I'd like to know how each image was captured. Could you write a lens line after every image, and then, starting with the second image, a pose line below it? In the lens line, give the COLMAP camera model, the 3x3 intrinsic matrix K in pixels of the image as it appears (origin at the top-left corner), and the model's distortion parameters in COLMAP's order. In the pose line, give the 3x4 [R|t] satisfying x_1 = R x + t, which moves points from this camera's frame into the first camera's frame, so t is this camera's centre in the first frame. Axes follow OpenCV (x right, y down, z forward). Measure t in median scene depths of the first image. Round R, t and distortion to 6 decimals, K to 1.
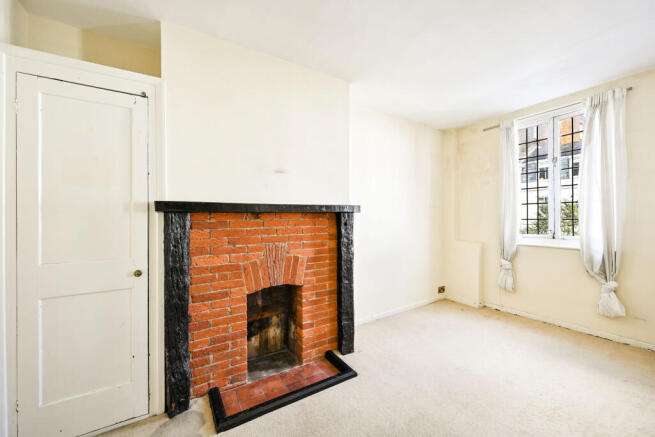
lens RADIAL K [[252.2, 0, 331.4], [0, 252.2, 217.9], [0, 0, 1]] dist [-0.003888, -0.000102]
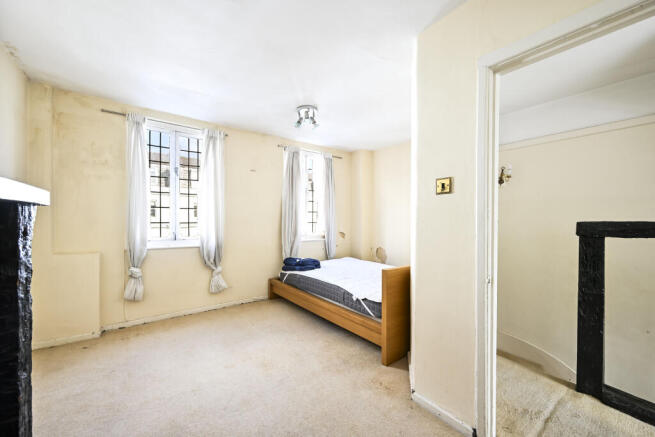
lens RADIAL K [[252.2, 0, 332.2], [0, 252.2, 222.2], [0, 0, 1]] dist [-0.003888, -0.000102]
pose [[-0.085399, 0.003350, 0.996341, -0.270372], [-0.004698, 0.999982, -0.003765, 0.004331], [-0.996336, -0.005002, -0.085382, 0.379781]]
